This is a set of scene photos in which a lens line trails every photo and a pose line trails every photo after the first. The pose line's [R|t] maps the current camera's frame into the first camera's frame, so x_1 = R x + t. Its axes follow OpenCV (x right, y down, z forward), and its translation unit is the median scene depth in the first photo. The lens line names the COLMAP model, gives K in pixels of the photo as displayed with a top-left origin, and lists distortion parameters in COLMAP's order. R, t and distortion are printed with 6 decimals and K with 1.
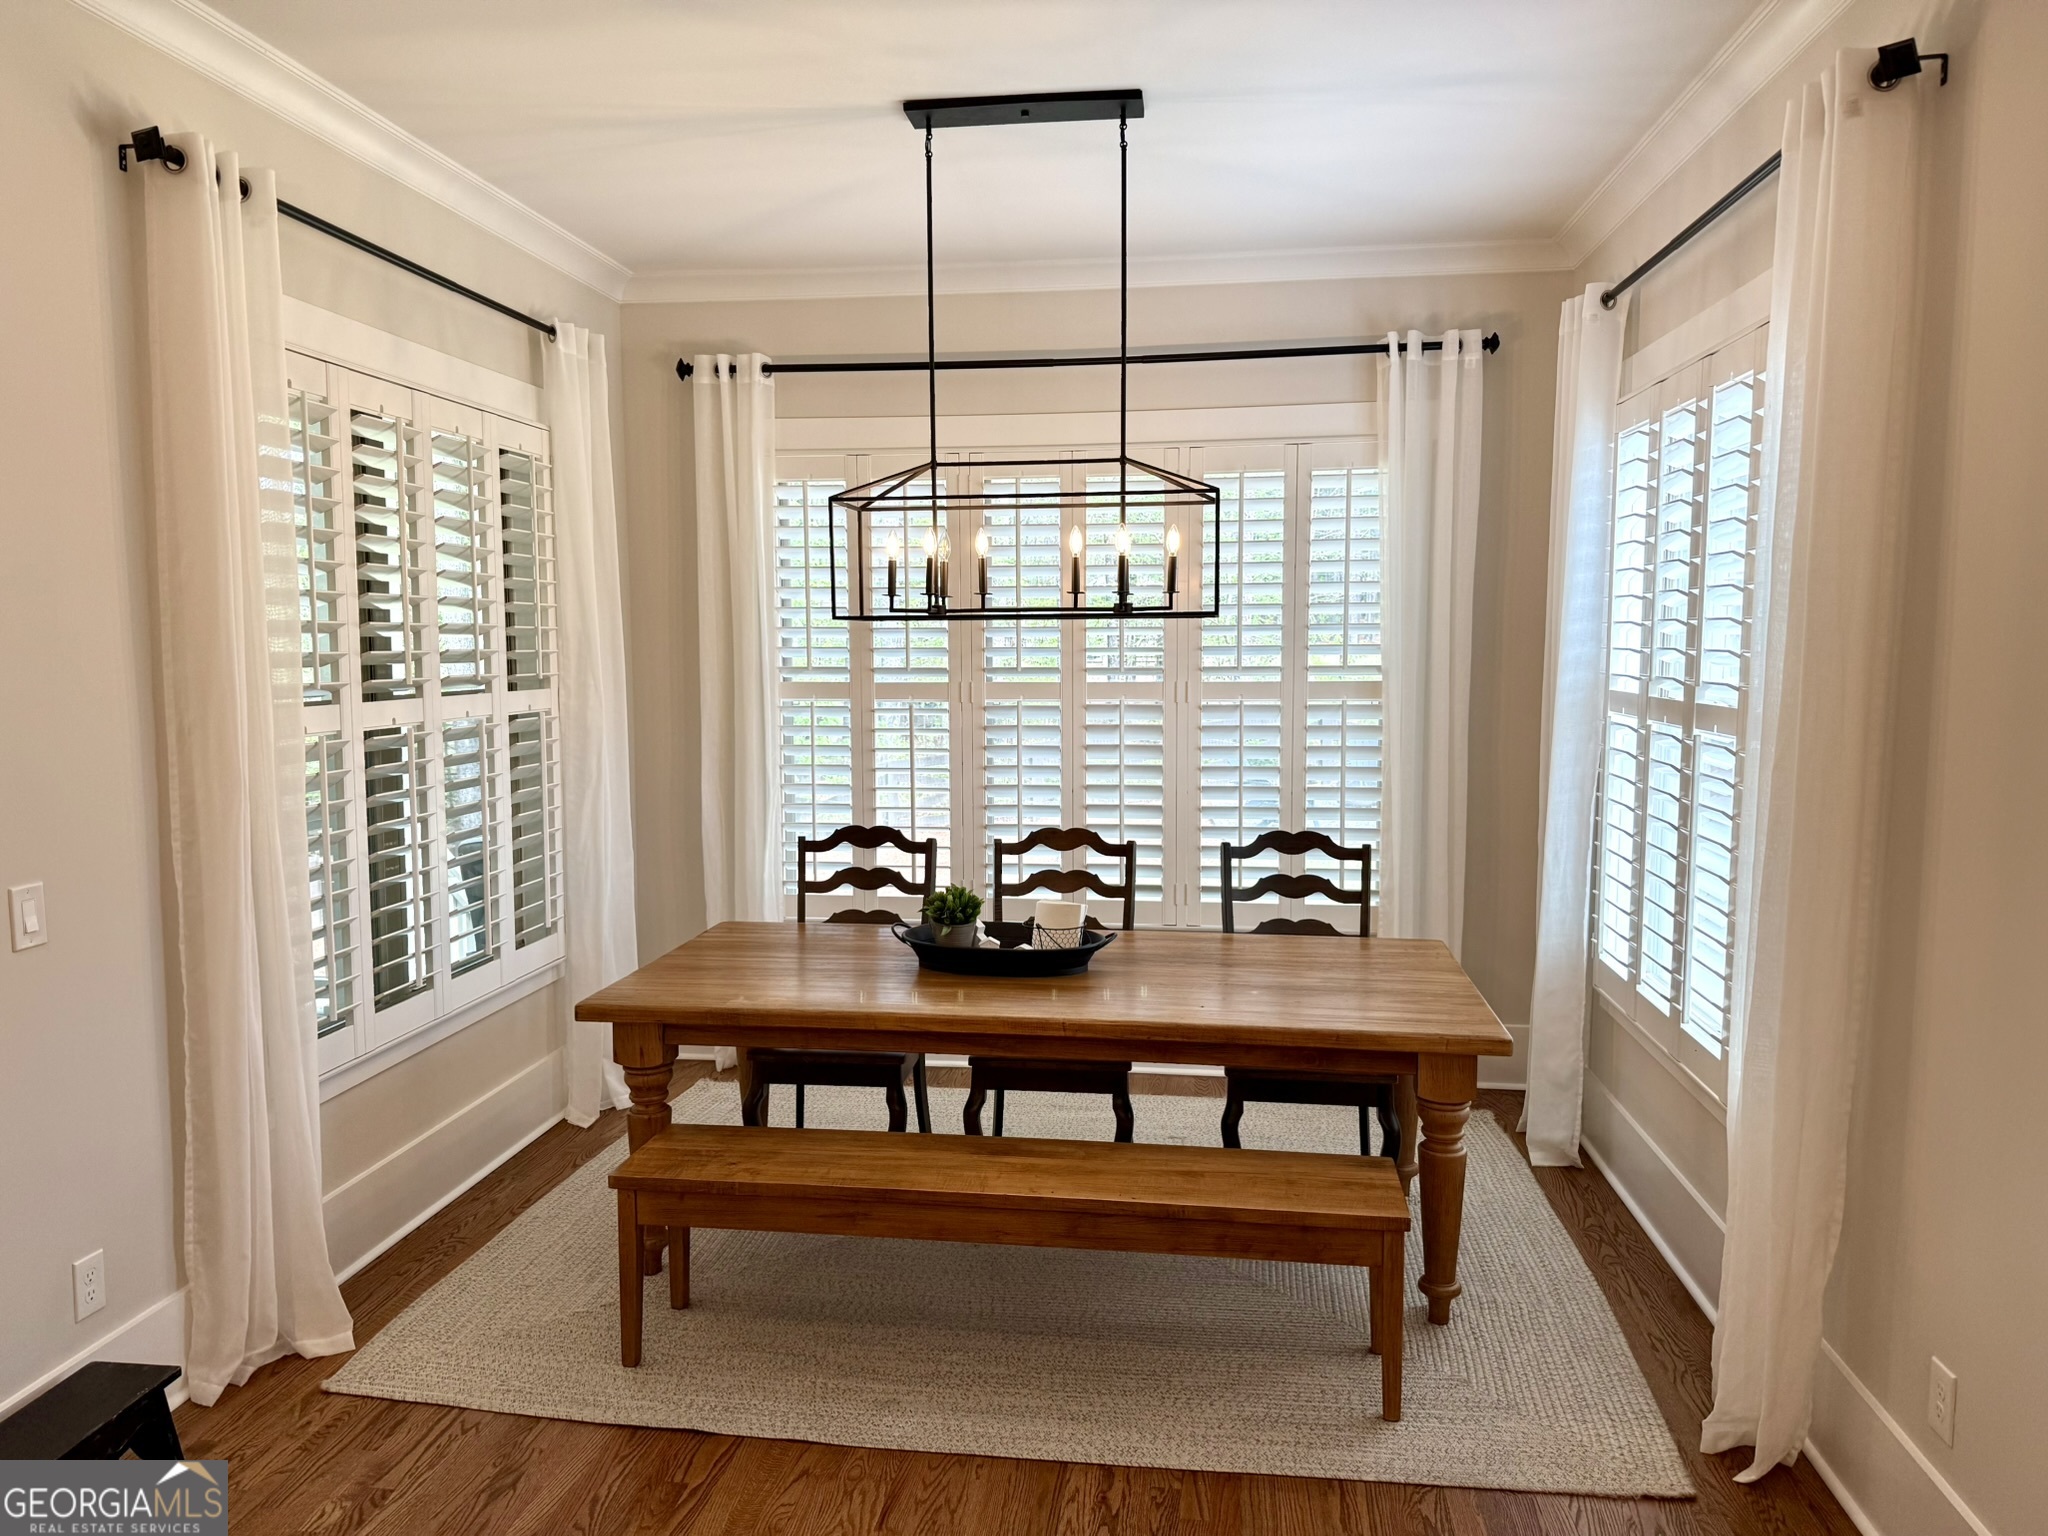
lens RADIAL K [[1451.5, 0, 1054.3], [0, 1451.5, 766.4], [0, 0, 1]] dist [0.103327, -0.127608]
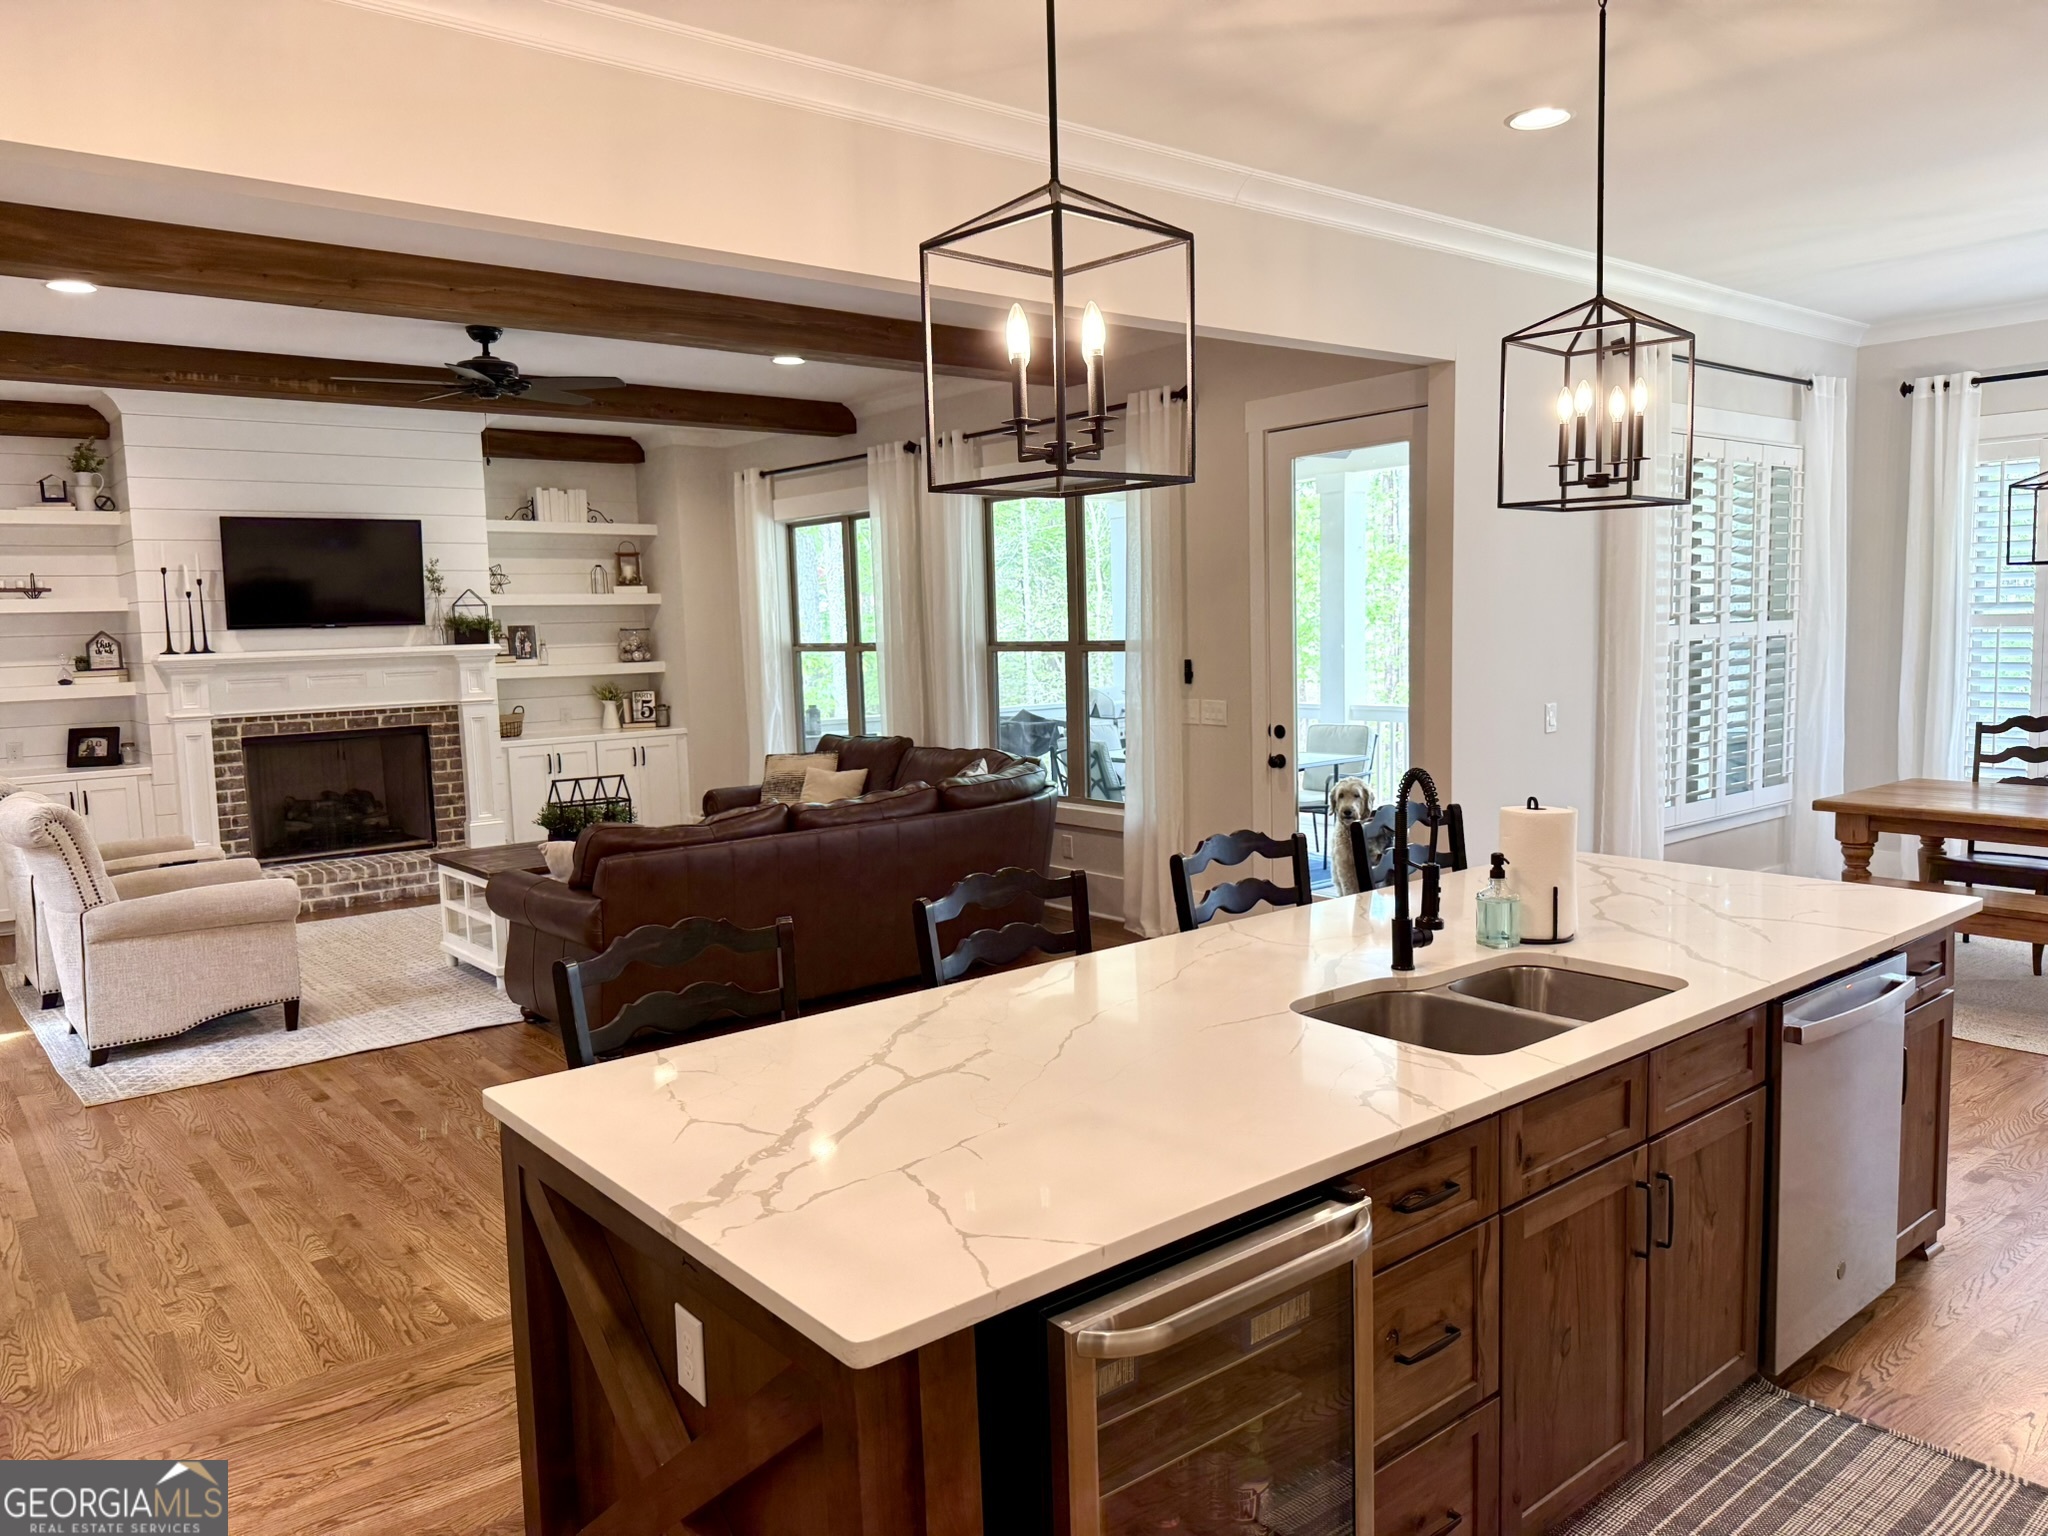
lens RADIAL K [[1448.9, 0, 1024.0], [0, 1448.9, 768.0], [0, 0, 1]] dist [-0.002348, -0.000810]
pose [[0.713550, 0.054422, -0.698487, 0.152453], [-0.037737, 0.998517, 0.039248, 0.075934], [0.699587, -0.001647, 0.714546, -0.669892]]
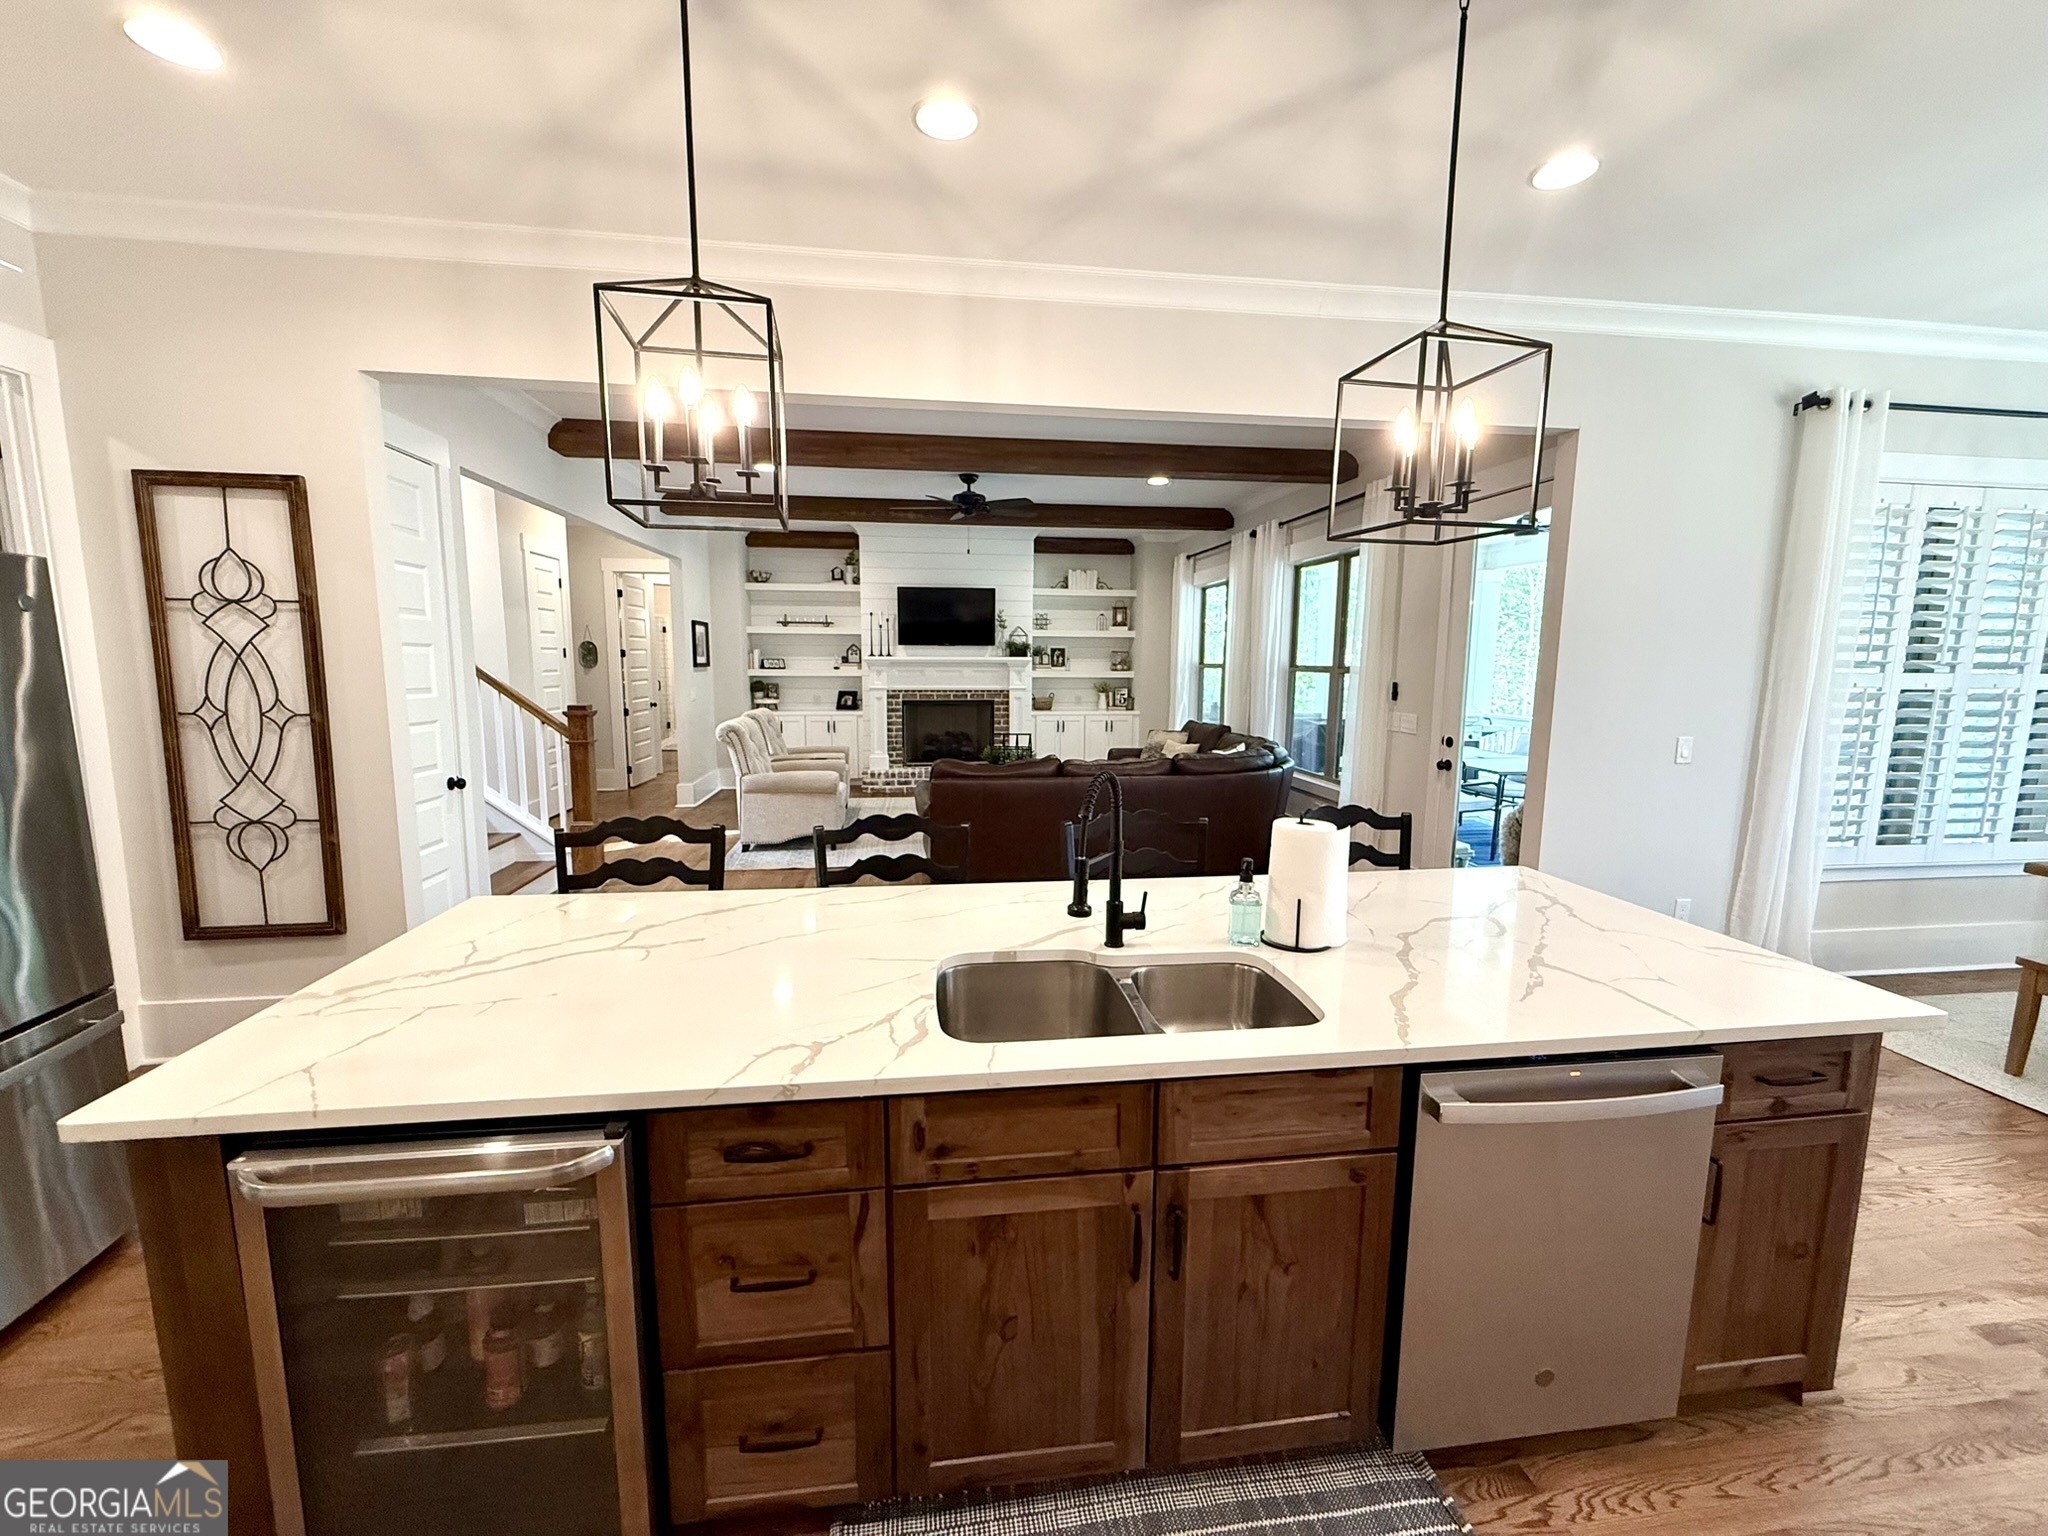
lens RADIAL K [[815.2, 0, 1019.4], [0, 815.2, 768.1], [0, 0, 1]] dist [0.001846, -0.000213]
pose [[0.238578, 0.135608, -0.961609, 0.208730], [-0.094935, 0.988716, 0.115877, 0.049657], [0.966472, 0.063644, 0.248760, -0.237271]]
